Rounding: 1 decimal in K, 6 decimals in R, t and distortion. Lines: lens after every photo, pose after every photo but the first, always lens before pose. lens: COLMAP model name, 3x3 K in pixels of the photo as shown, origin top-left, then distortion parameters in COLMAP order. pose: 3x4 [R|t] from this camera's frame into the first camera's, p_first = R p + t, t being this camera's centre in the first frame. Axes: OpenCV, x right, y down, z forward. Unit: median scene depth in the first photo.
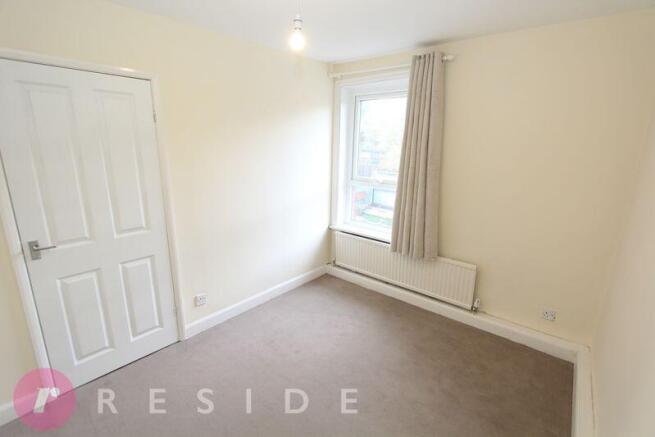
lens RADIAL K [[301.7, 0, 328.0], [0, 301.7, 219.8], [0, 0, 1]] dist [0.001416, -0.000024]
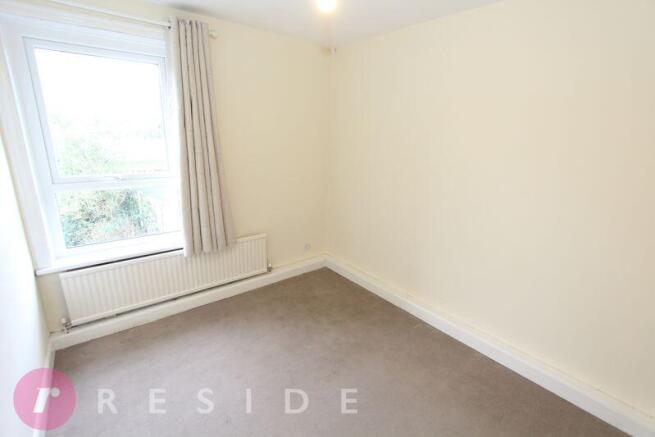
lens RADIAL K [[301.7, 0, 329.5], [0, 301.7, 221.2], [0, 0, 1]] dist [0.001416, -0.000024]
pose [[0.220447, -0.291484, 0.930828, -0.475906], [0.223254, 0.944049, 0.242751, -0.108572], [-0.949505, 0.154298, 0.273188, 0.406449]]
